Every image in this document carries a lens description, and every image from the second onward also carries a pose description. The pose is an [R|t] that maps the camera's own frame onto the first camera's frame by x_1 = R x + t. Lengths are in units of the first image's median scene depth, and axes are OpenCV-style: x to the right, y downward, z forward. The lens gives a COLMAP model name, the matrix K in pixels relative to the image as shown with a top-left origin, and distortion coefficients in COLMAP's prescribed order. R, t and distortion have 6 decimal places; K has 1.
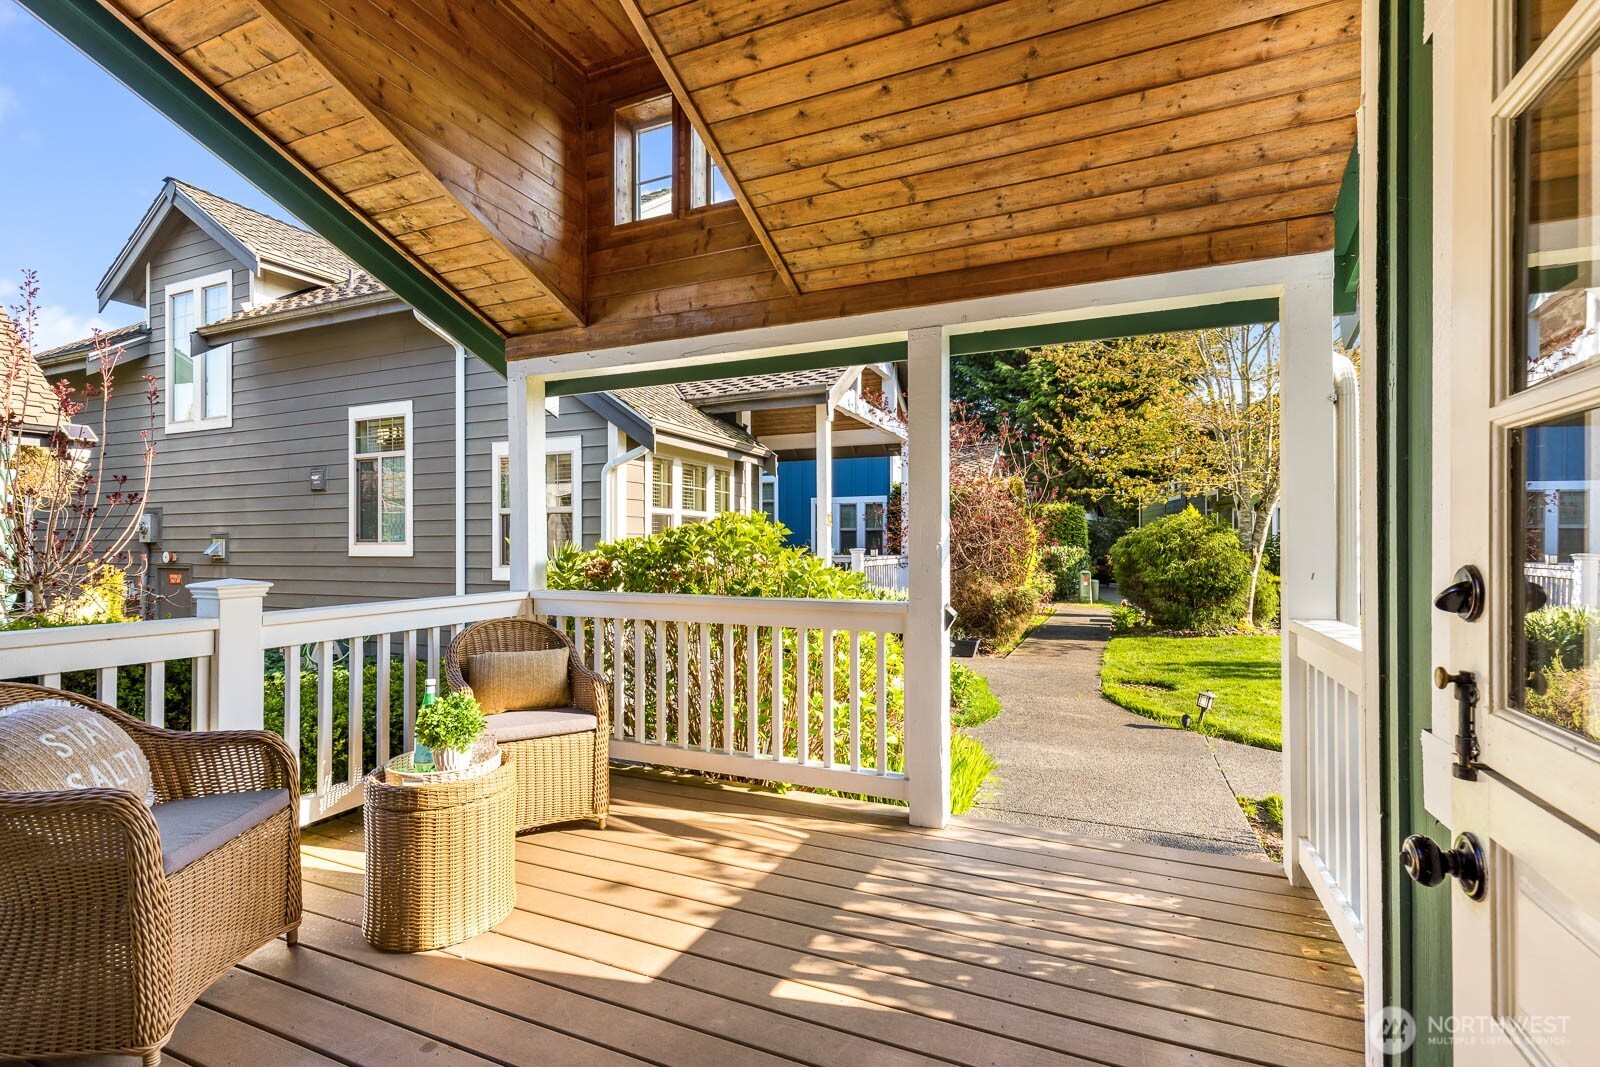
lens RADIAL K [[721.1, 0, 804.5], [0, 721.1, 541.8], [0, 0, 1]] dist [0.008028, -0.000853]
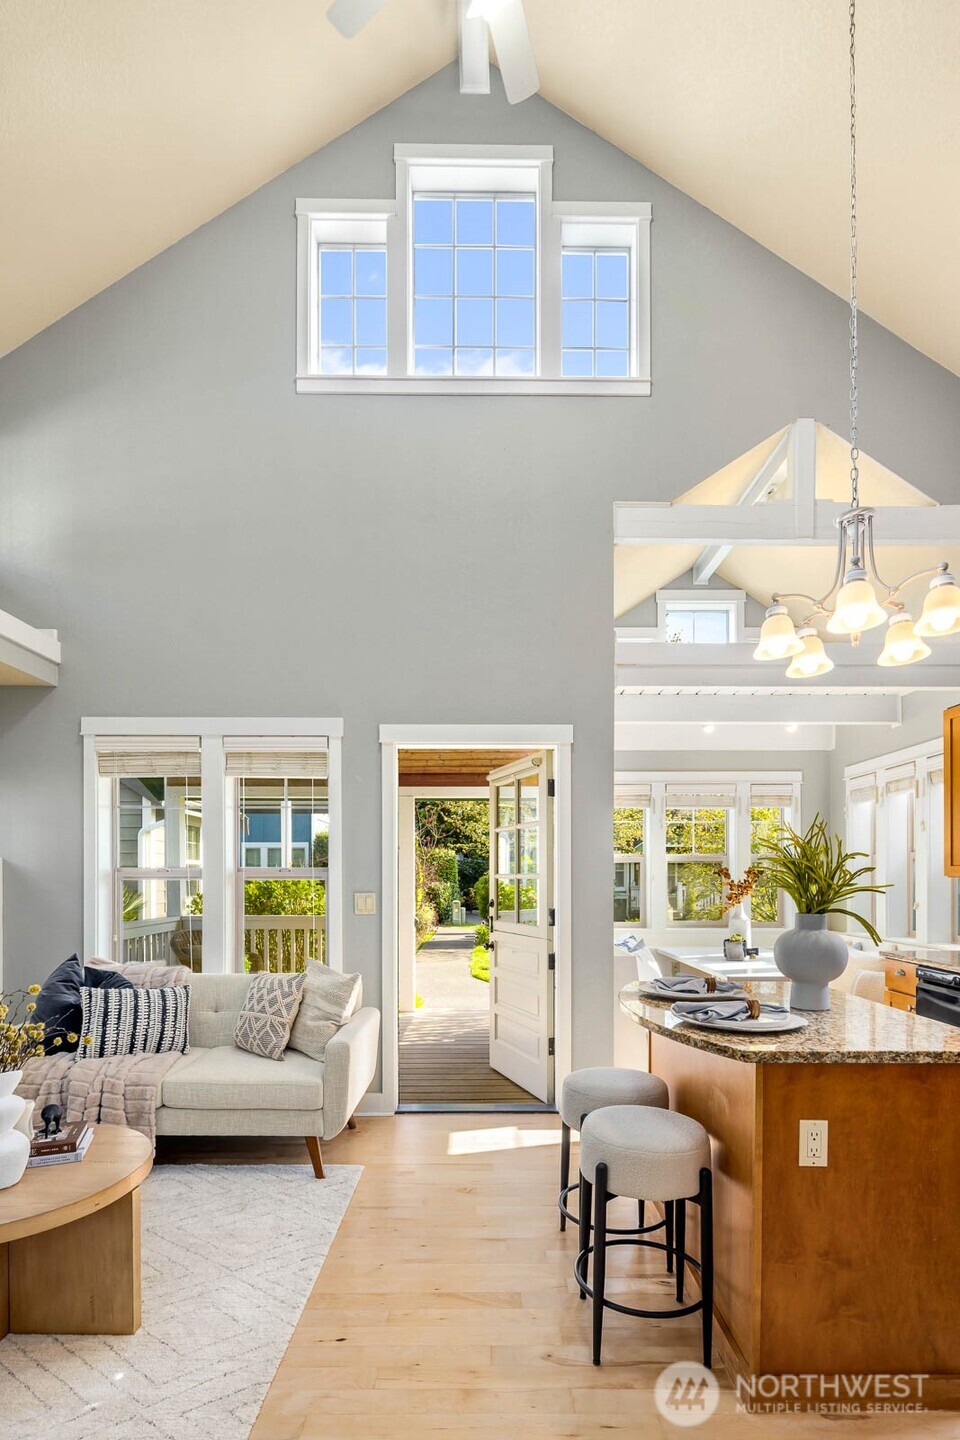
lens RADIAL K [[705.2, 0, 484.7], [0, 705.2, 877.4], [0, 0, 1]] dist [0.001479, 0.000090]
pose [[0.913481, -0.000157, 0.406882, -0.195183], [-0.001626, 0.999991, 0.004036, -0.017000], [-0.406879, -0.004348, 0.913472, -0.436421]]
